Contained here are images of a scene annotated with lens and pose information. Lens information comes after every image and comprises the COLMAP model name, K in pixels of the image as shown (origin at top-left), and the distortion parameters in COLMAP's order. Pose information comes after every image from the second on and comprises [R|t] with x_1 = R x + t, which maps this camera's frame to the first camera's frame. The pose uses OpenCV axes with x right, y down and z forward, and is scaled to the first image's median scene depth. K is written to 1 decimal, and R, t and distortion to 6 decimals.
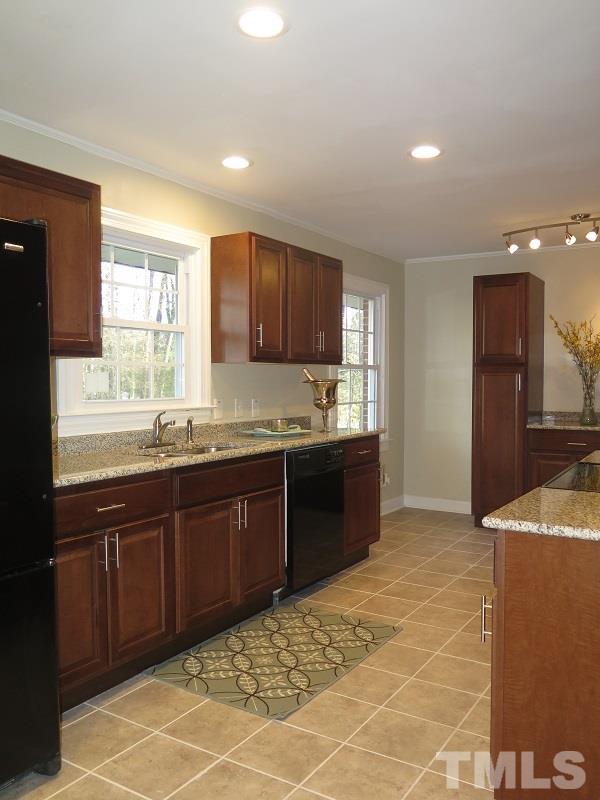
lens RADIAL K [[671.6, 0, 301.0], [0, 671.6, 398.4], [0, 0, 1]] dist [-0.012612, -0.003176]
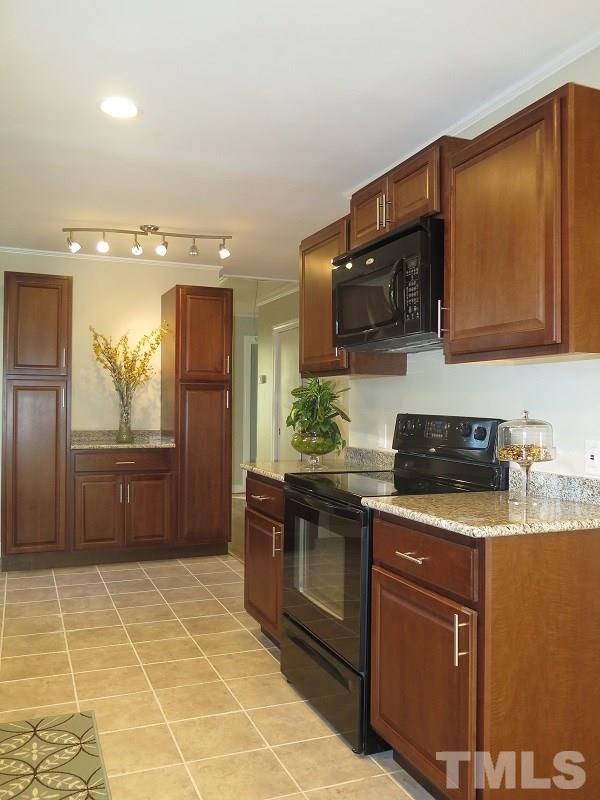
lens RADIAL K [[671.6, 0, 300.9], [0, 671.6, 401.5], [0, 0, 1]] dist [-0.012612, -0.003176]
pose [[0.582811, 0.010636, 0.812538, -0.247685], [0.016615, 0.999549, -0.025002, 0.009318], [-0.812438, 0.028072, 0.582372, 0.261117]]
